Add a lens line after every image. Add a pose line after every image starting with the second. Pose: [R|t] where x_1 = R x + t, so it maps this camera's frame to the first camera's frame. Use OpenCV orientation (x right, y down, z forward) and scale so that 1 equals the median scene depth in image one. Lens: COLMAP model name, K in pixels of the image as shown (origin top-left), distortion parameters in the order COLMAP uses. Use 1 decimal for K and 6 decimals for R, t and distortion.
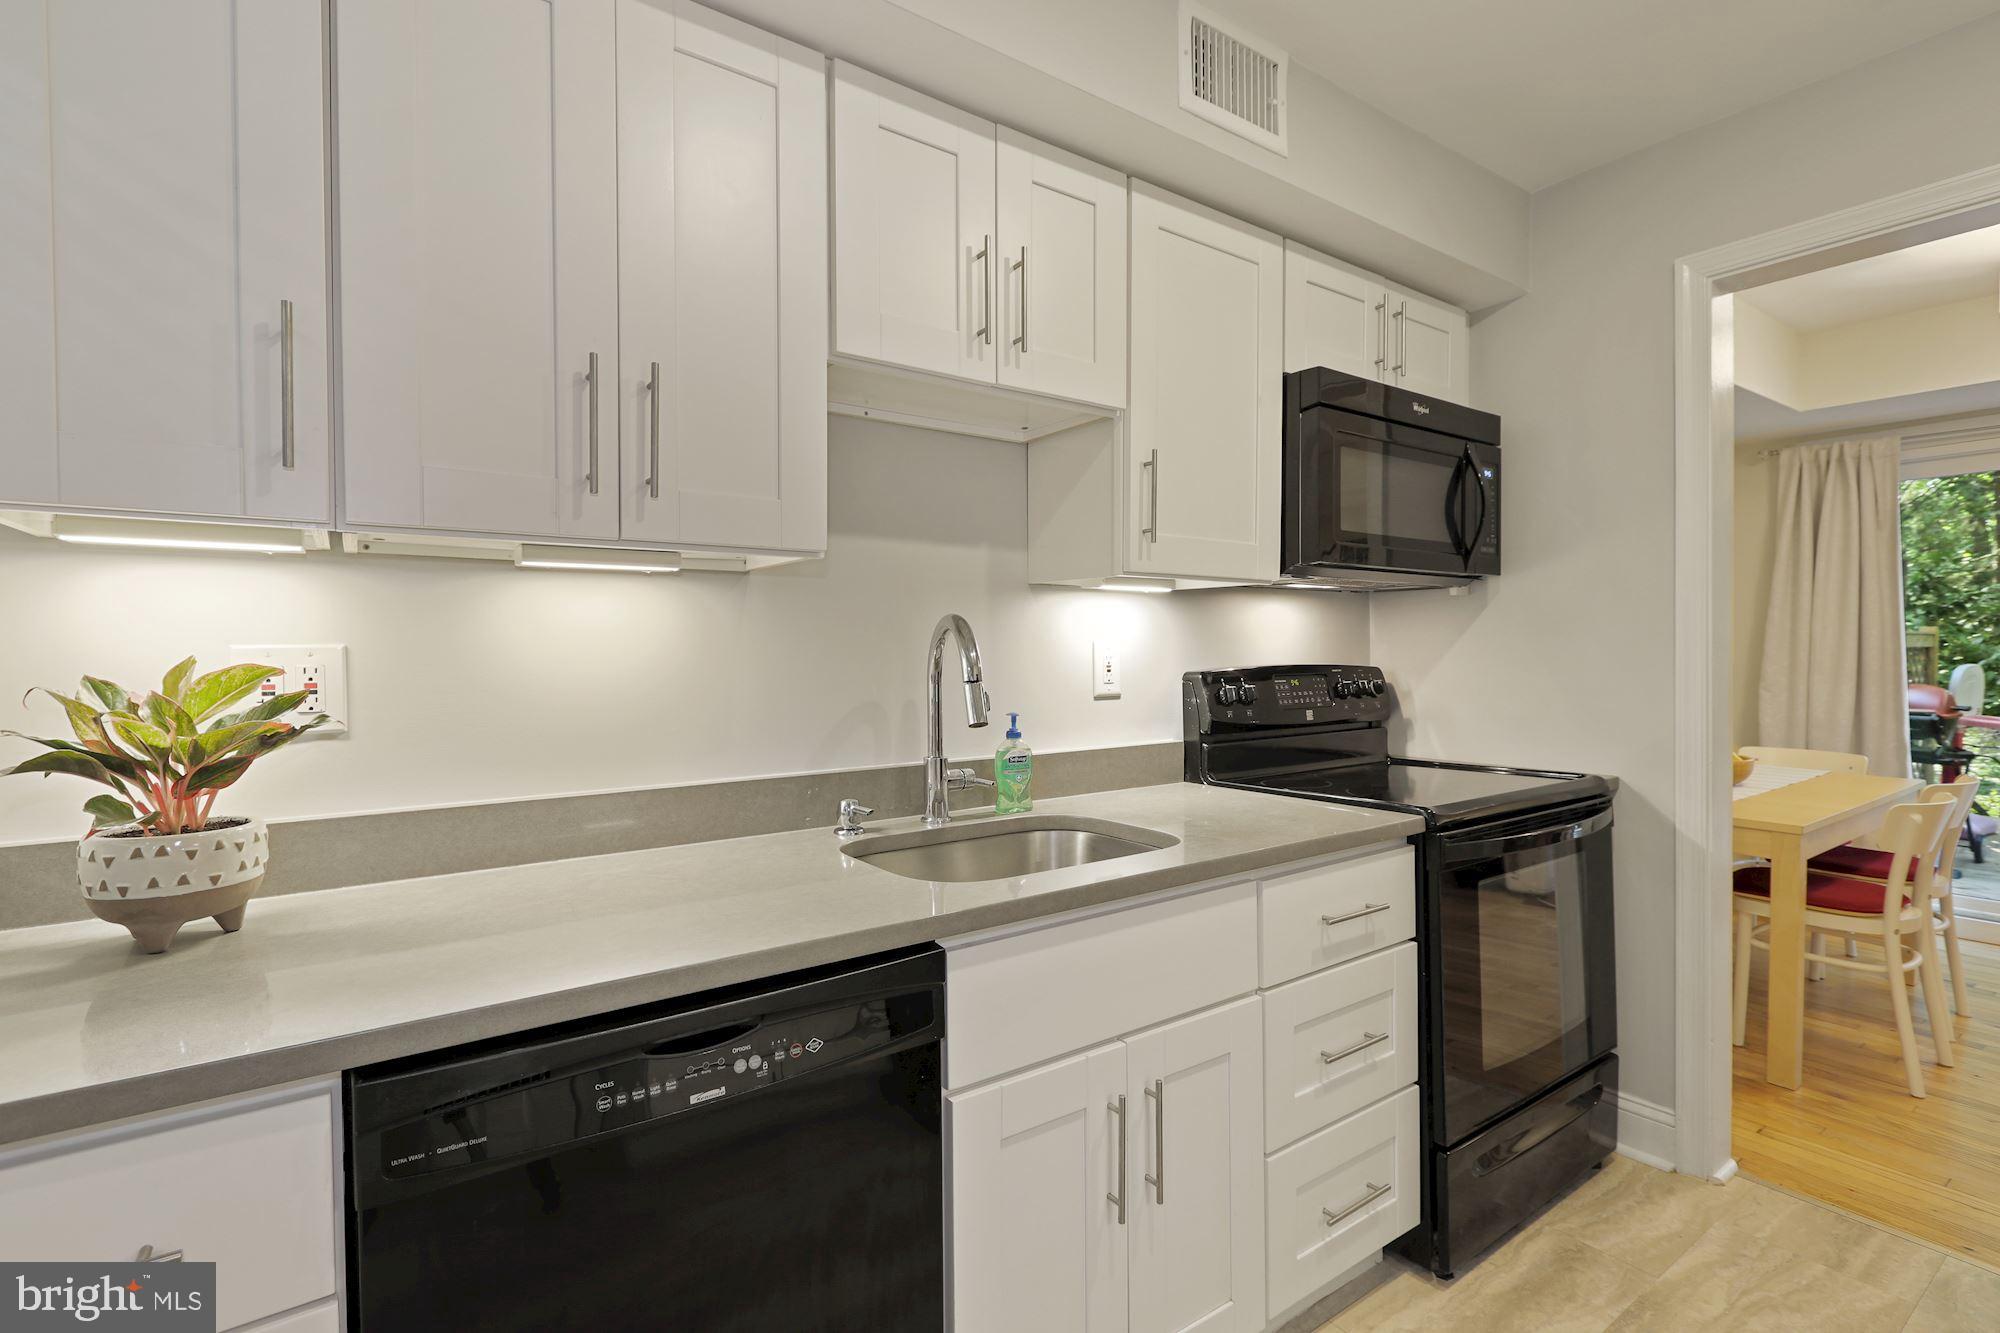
lens RADIAL K [[929.1, 0, 996.5], [0, 929.1, 659.0], [0, 0, 1]] dist [0.000709, -0.000100]
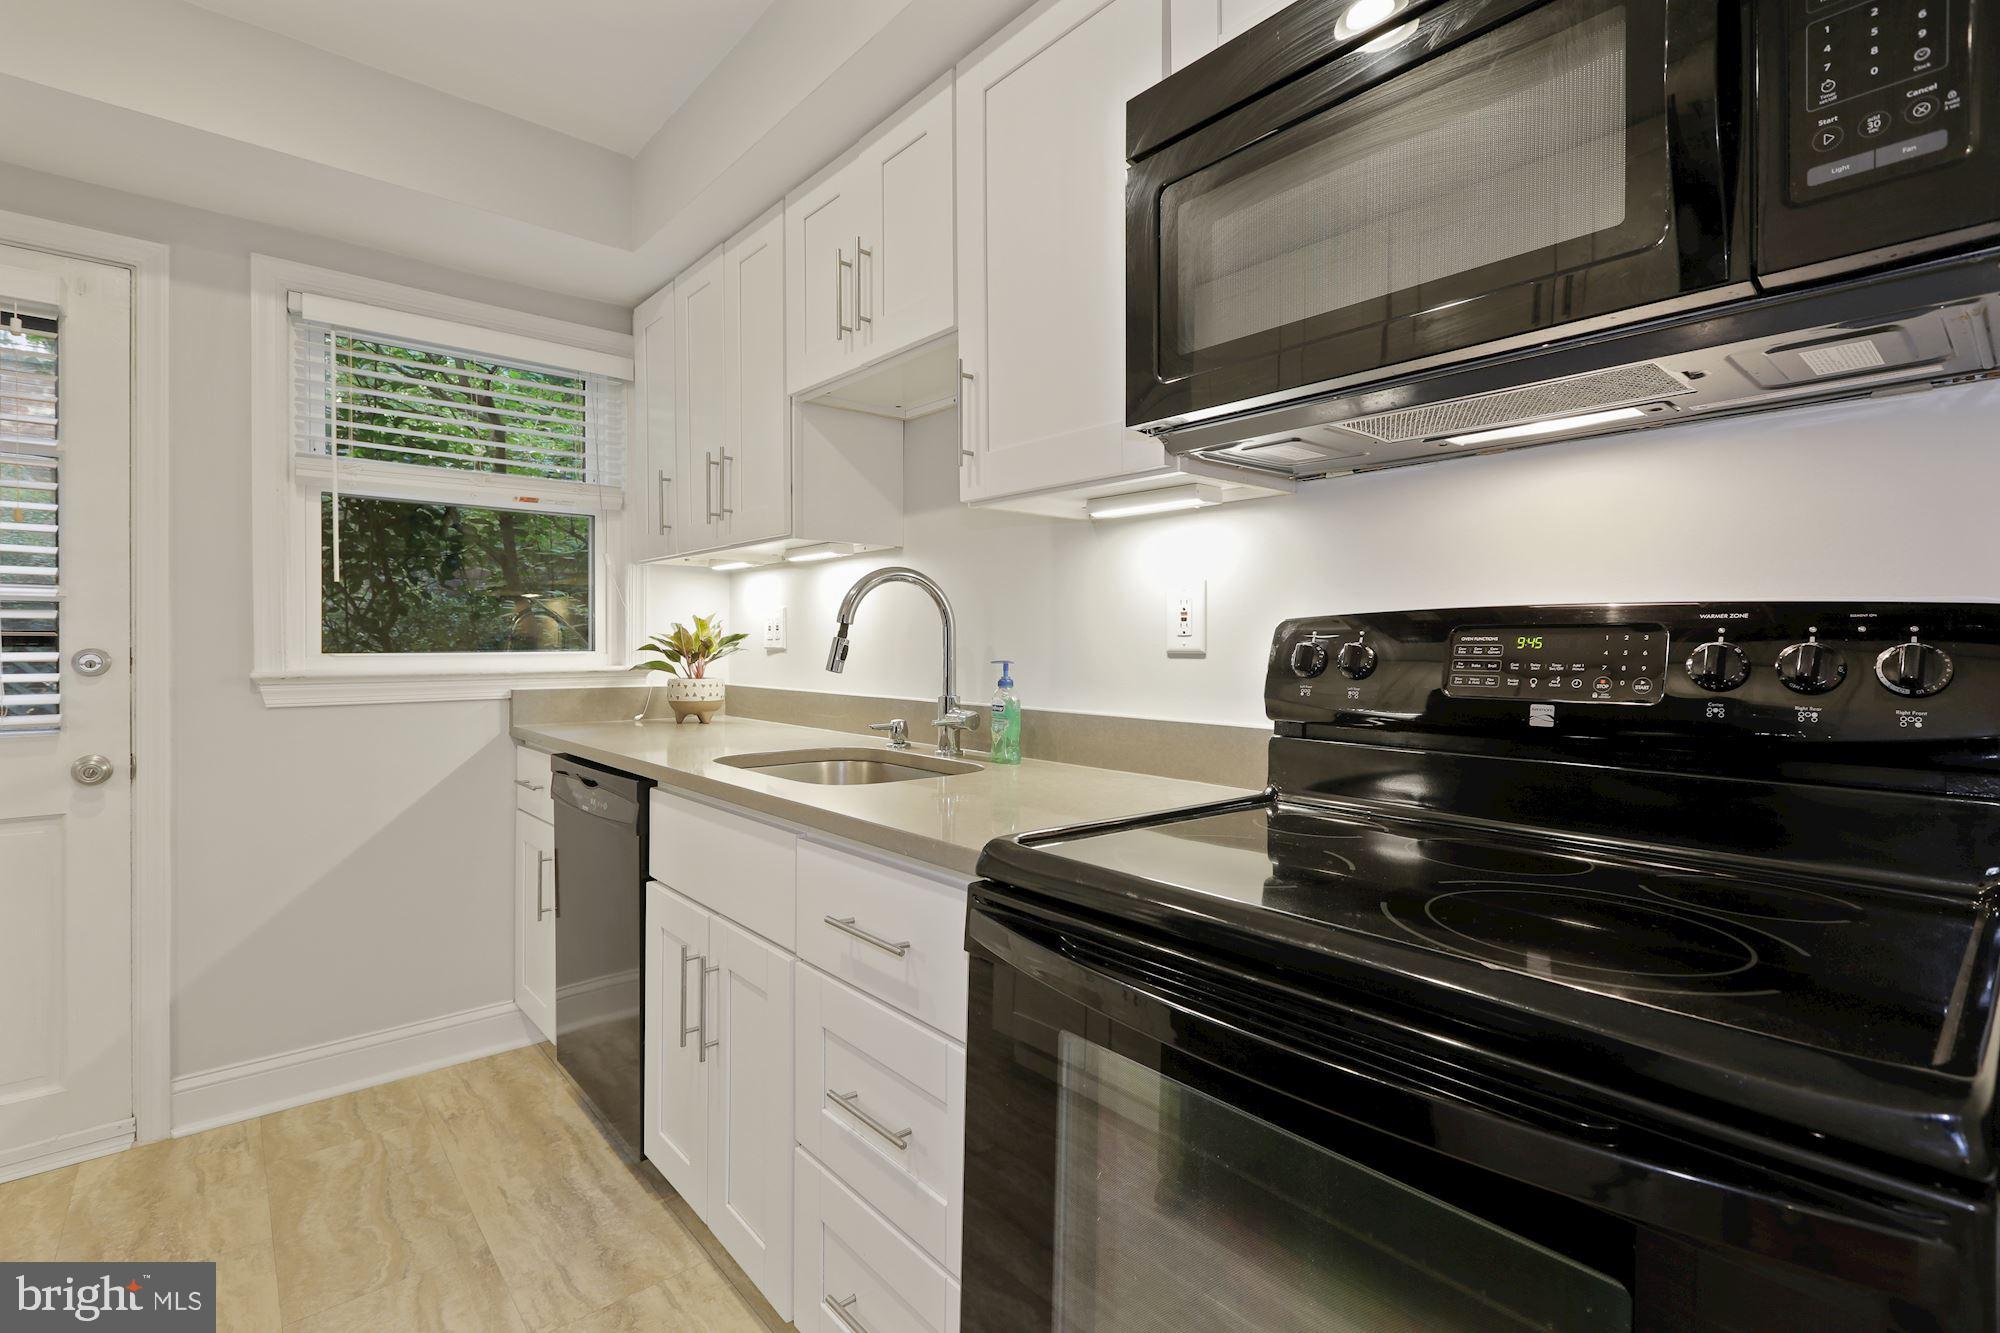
lens RADIAL K [[910.3, 0, 1006.6], [0, 910.3, 646.2], [0, 0, 1]] dist [0.001661, -0.000452]
pose [[0.099653, 0.010720, -0.994965, 0.966377], [-0.012718, 0.999874, 0.009499, 0.033635], [0.994941, 0.011707, 0.099776, 0.902926]]
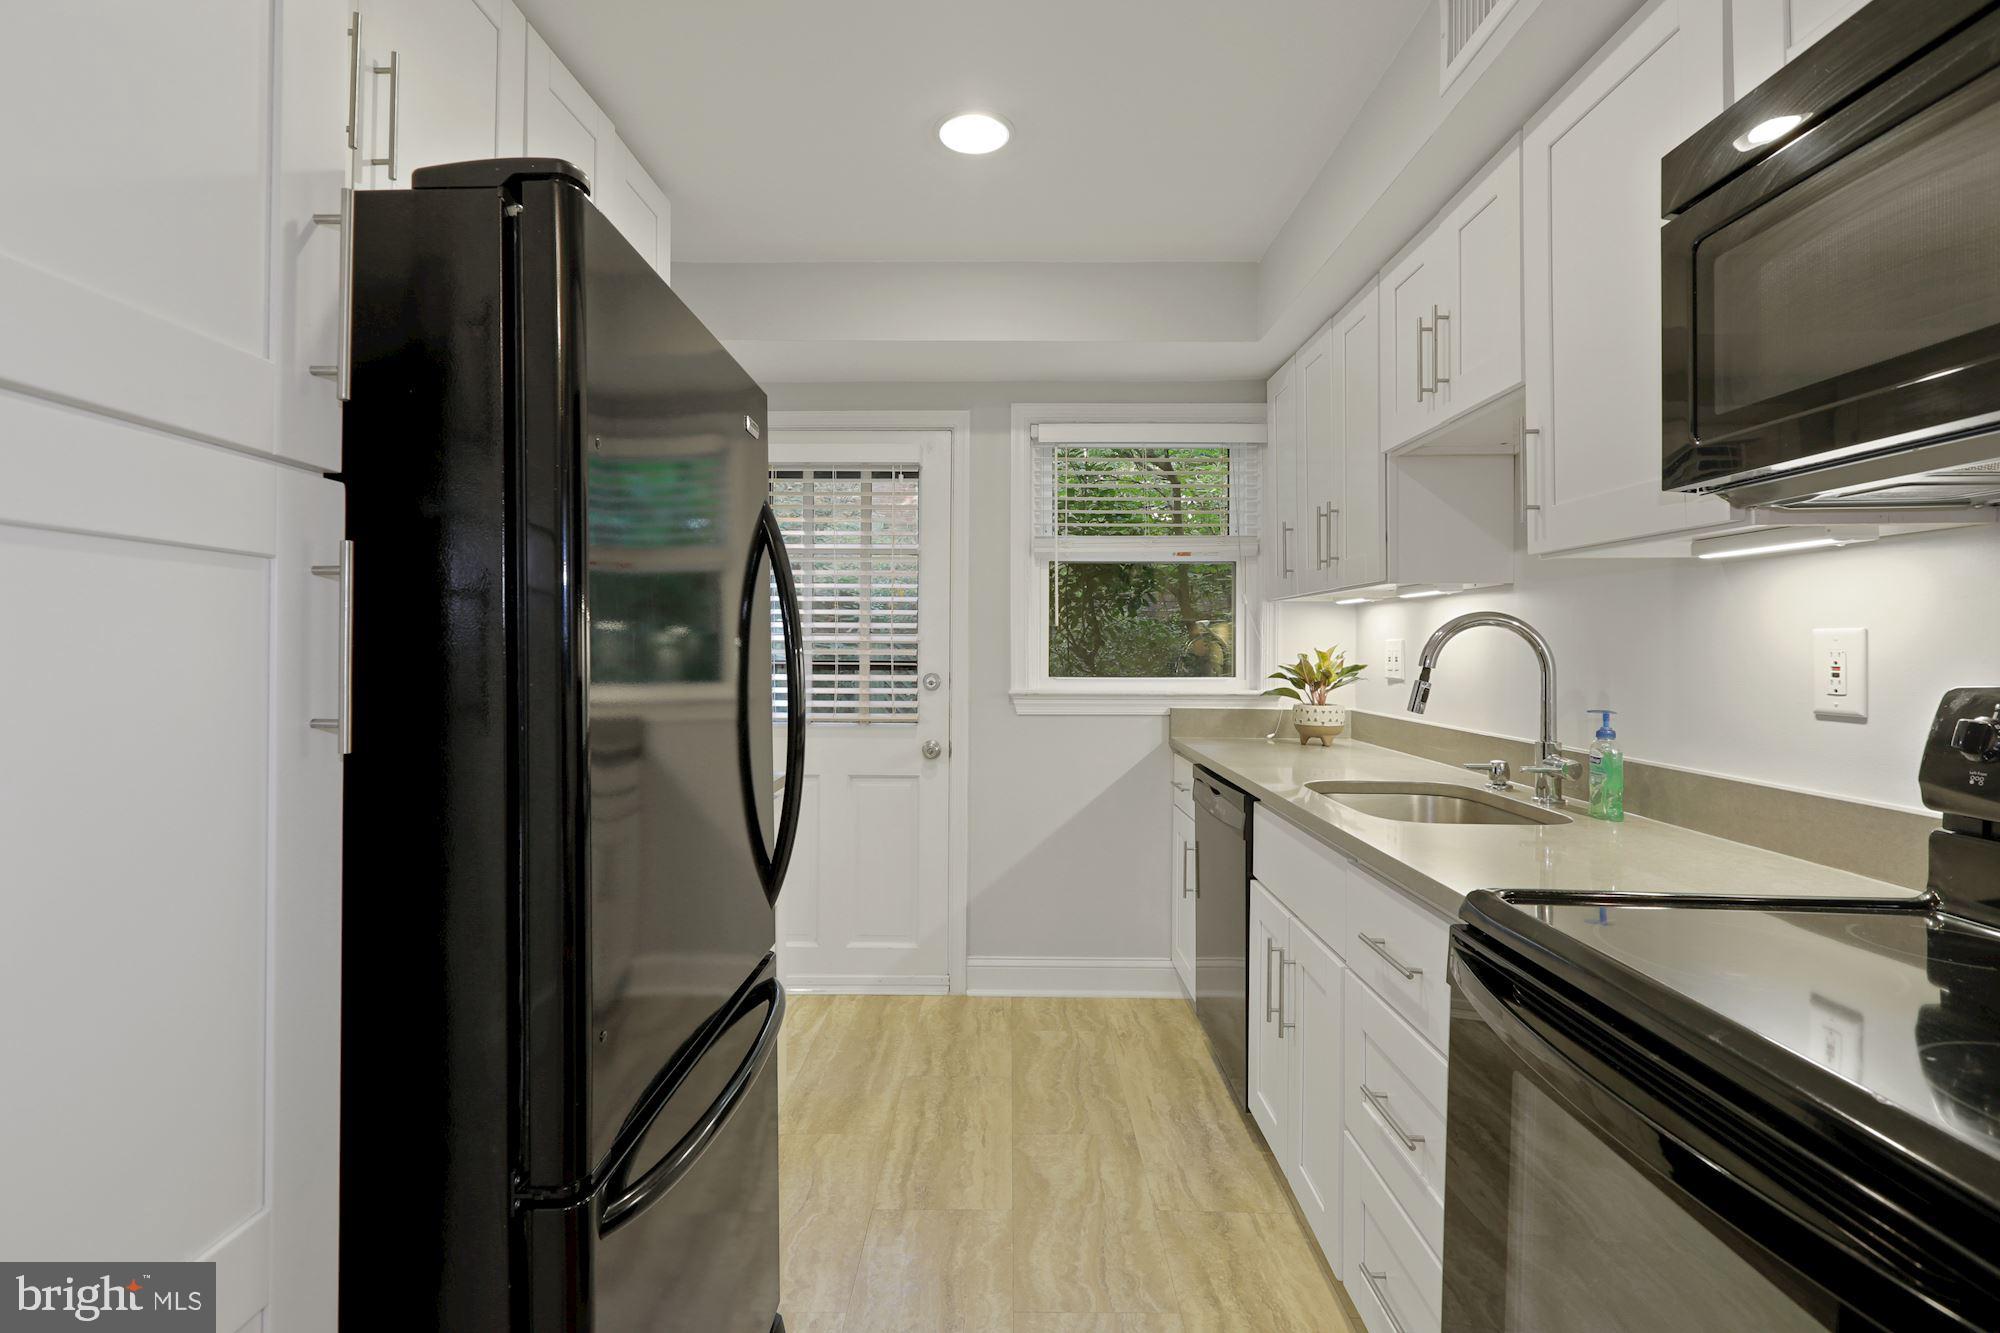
lens RADIAL K [[910.3, 0, 1006.6], [0, 910.3, 646.2], [0, 0, 1]] dist [0.001661, -0.000452]
pose [[-0.581985, 0.002012, -0.813197, 1.091987], [-0.011043, 0.999885, 0.010378, -0.008029], [0.813124, 0.015020, -0.581896, 1.038752]]
